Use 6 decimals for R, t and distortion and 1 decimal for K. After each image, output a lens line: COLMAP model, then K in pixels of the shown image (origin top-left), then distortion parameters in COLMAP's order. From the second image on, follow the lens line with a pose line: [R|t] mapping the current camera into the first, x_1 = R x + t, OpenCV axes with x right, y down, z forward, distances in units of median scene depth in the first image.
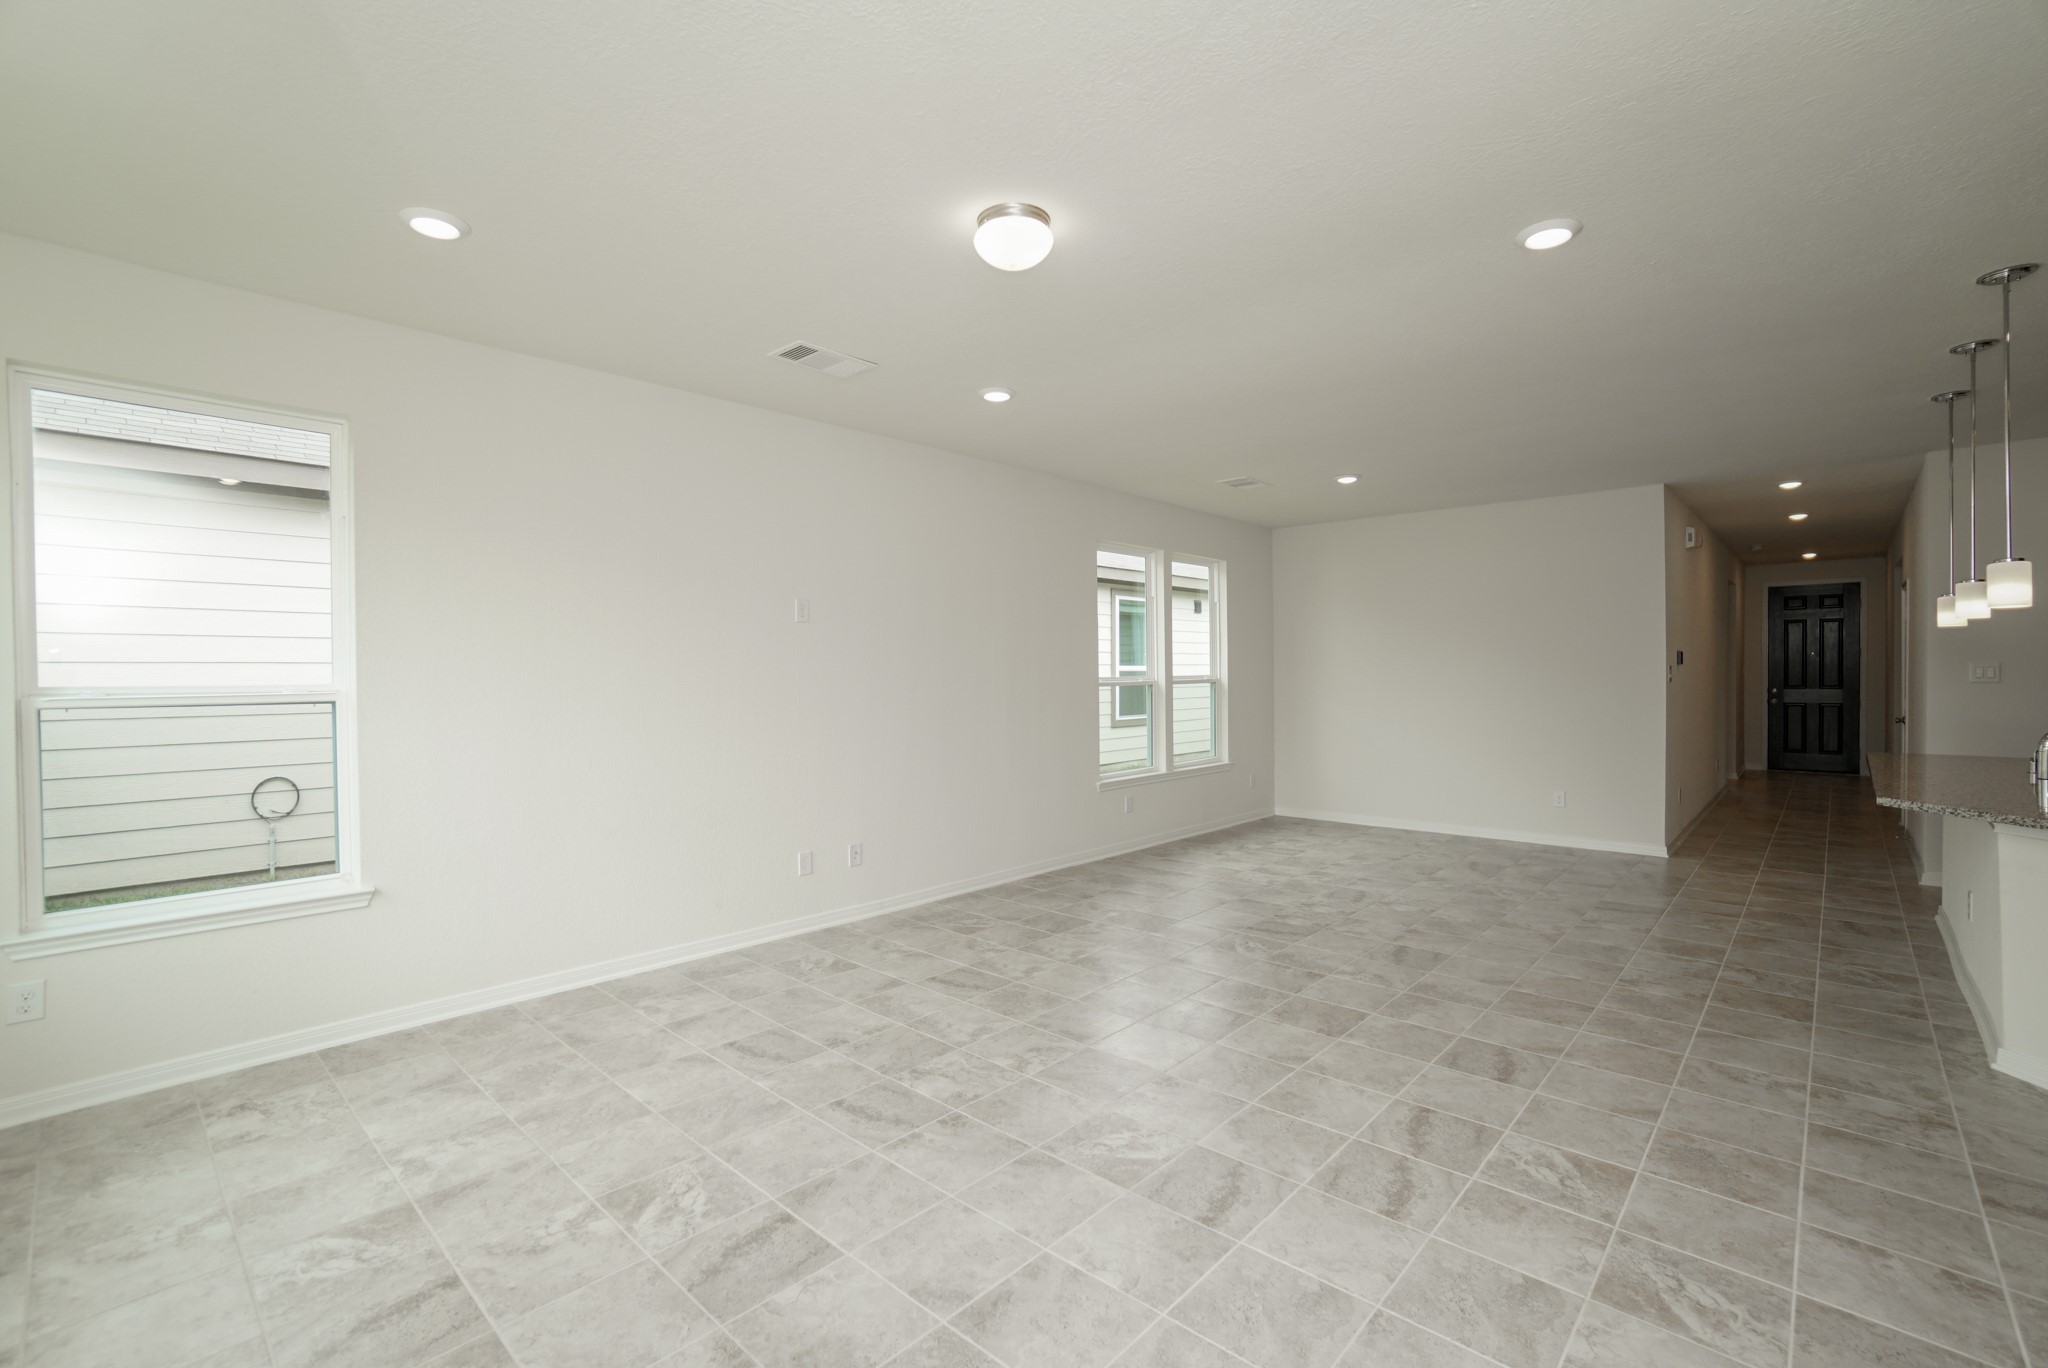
lens RADIAL K [[906.3, 0, 1014.4], [0, 906.3, 683.8], [0, 0, 1]] dist [-0.051580, 0.022402]
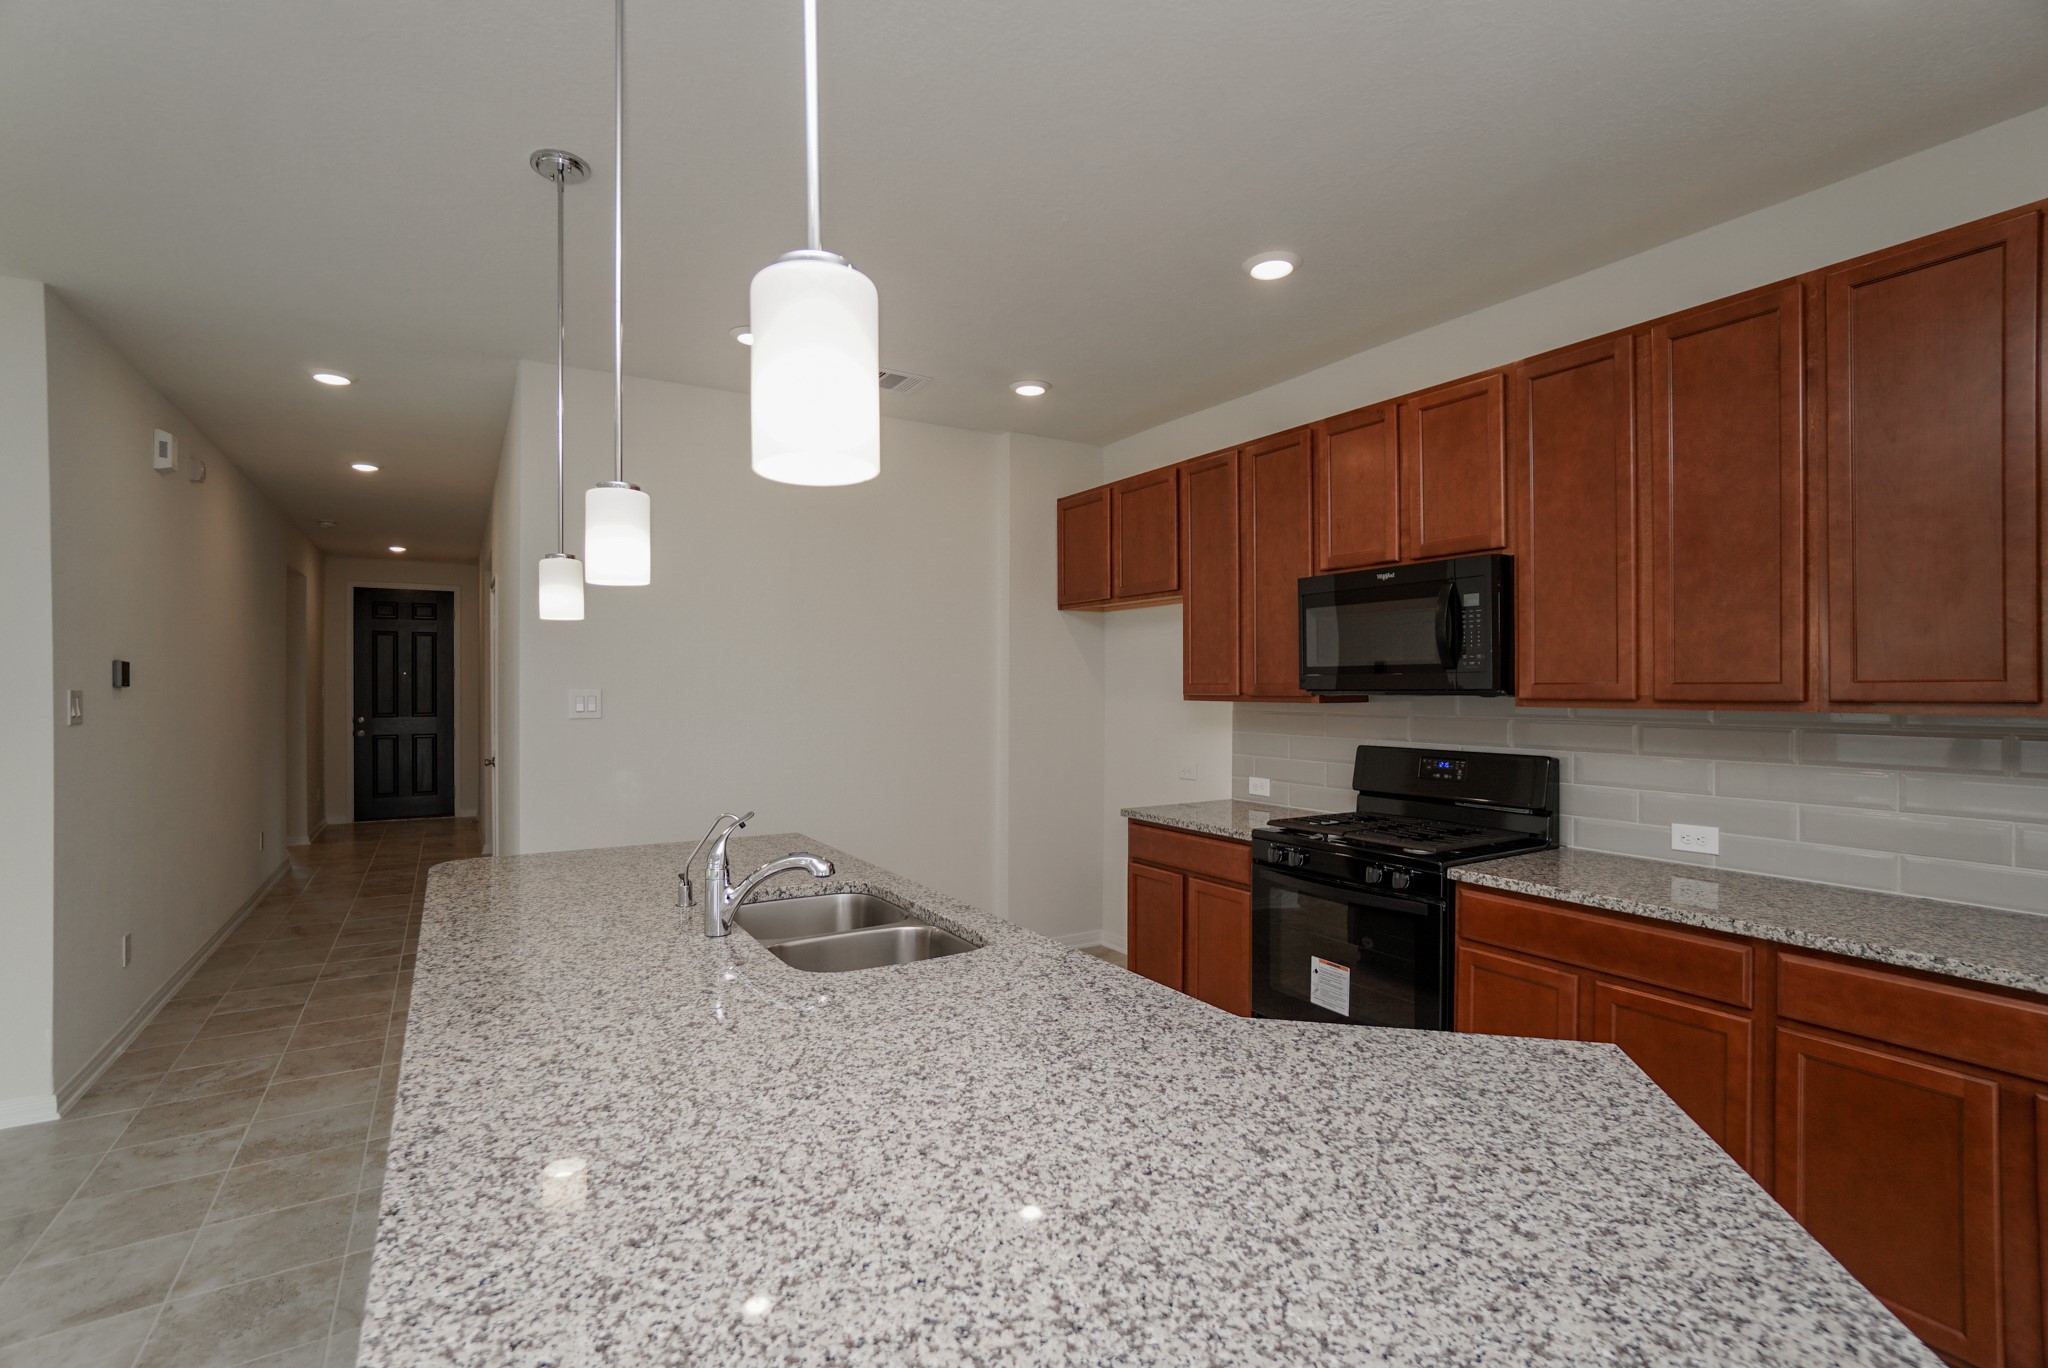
lens RADIAL K [[930.6, 0, 1015.4], [0, 930.6, 690.6], [0, 0, 1]] dist [-0.043801, 0.021388]
pose [[0.264272, 0.002710, 0.964444, 0.607580], [0.012088, 0.999908, -0.006122, -0.016913], [-0.964372, 0.013276, 0.264215, 0.591648]]
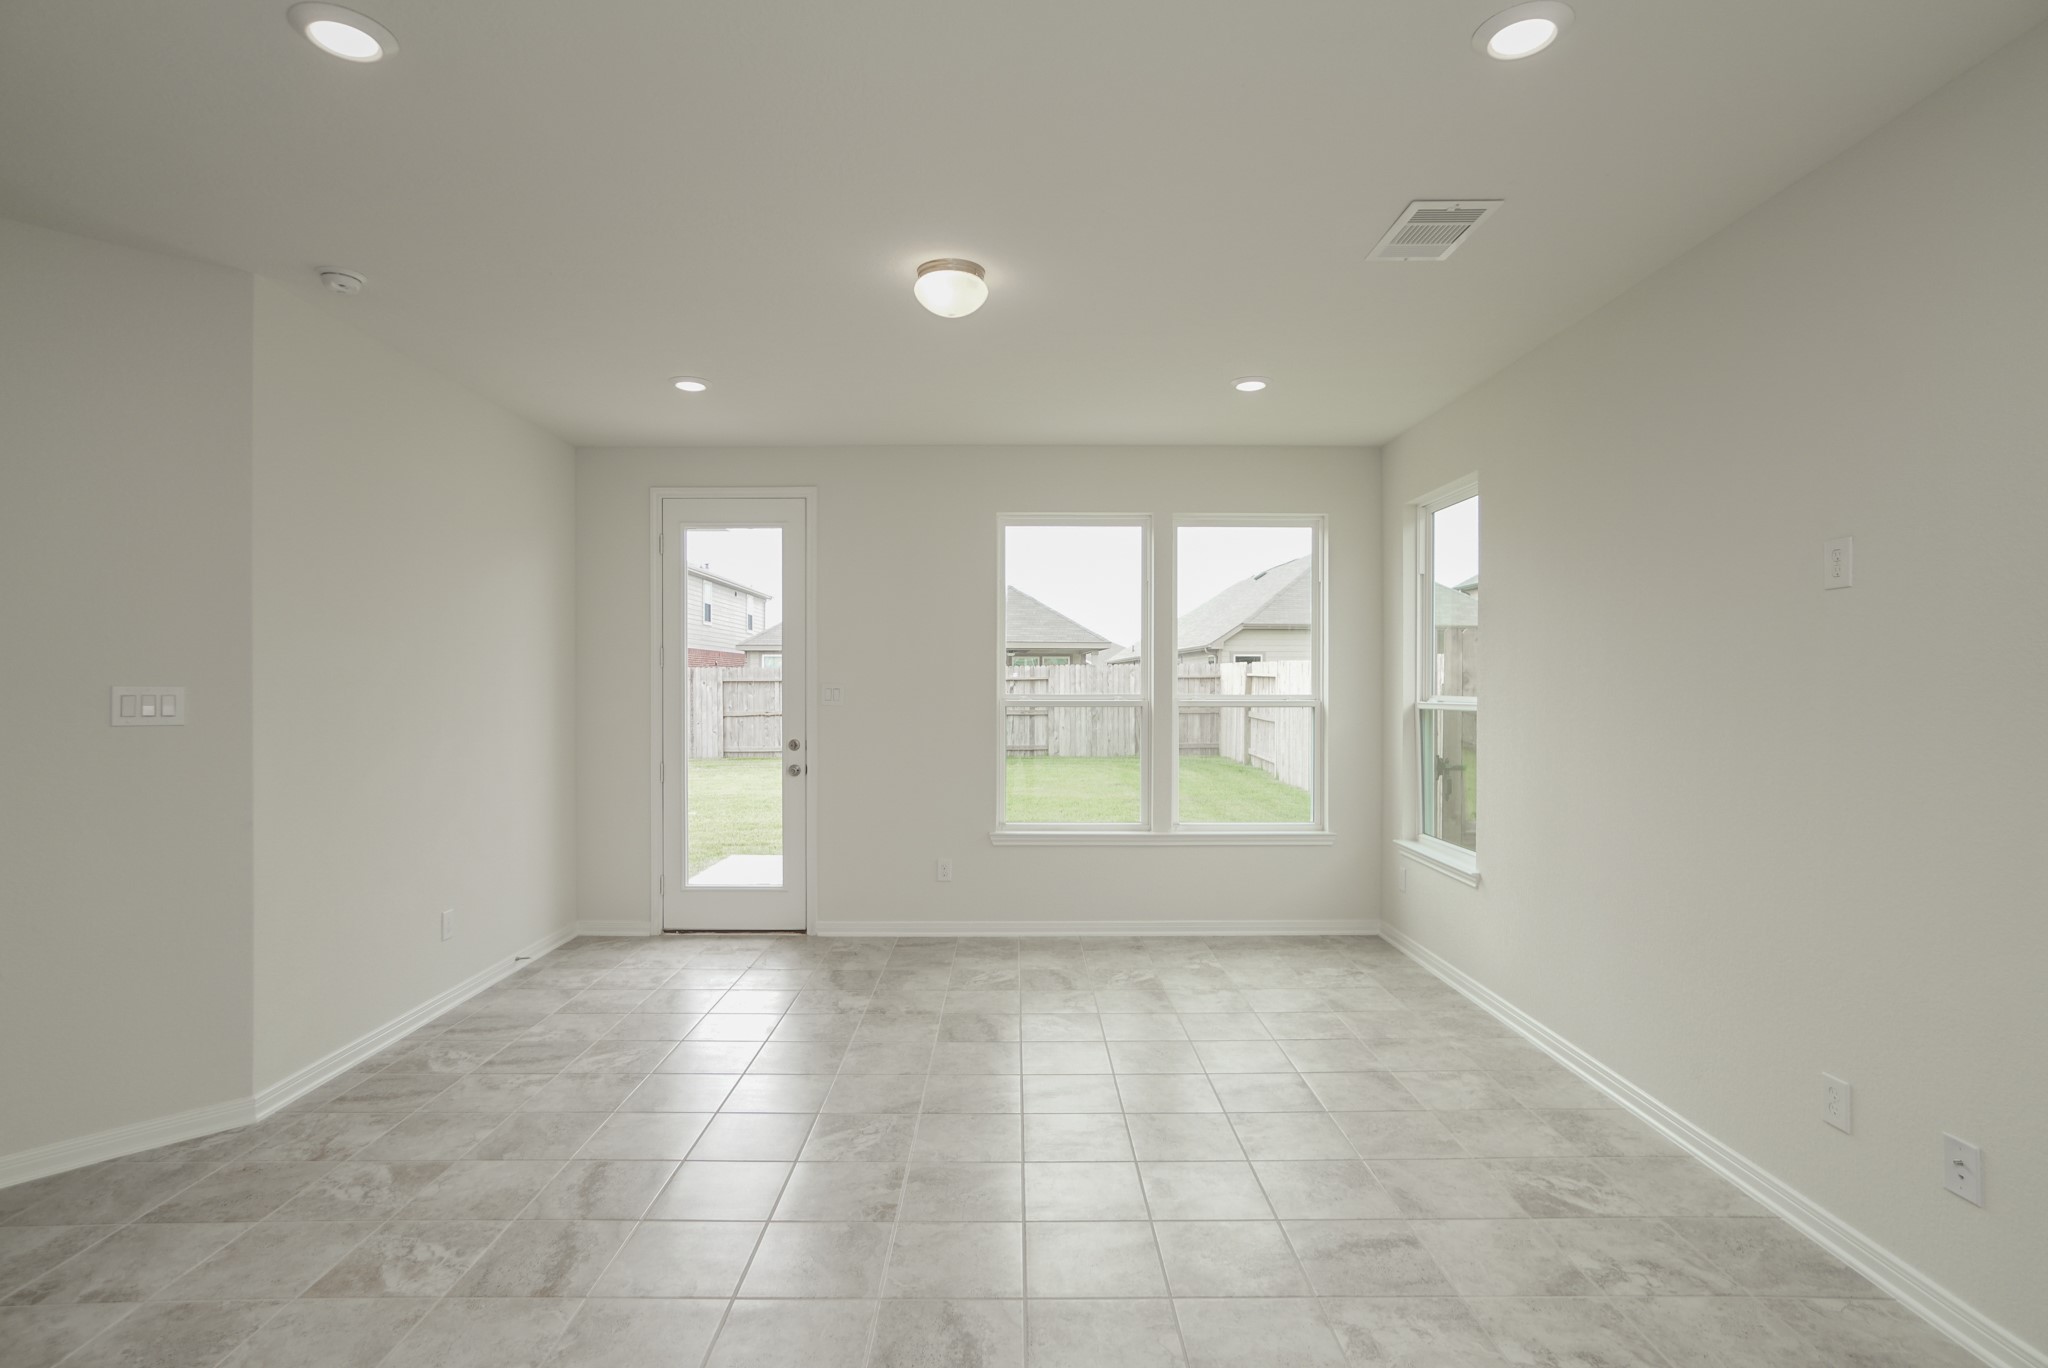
lens RADIAL K [[1015.2, 0, 1024.0], [0, 1015.2, 684.0], [0, 0, 1]] dist [-0.035726, 0.025107]
pose [[-0.724710, 0.004297, -0.689040, 0.463267], [-0.007832, 0.999865, 0.014473, -0.024273], [0.689009, 0.015885, -0.724578, 1.159191]]
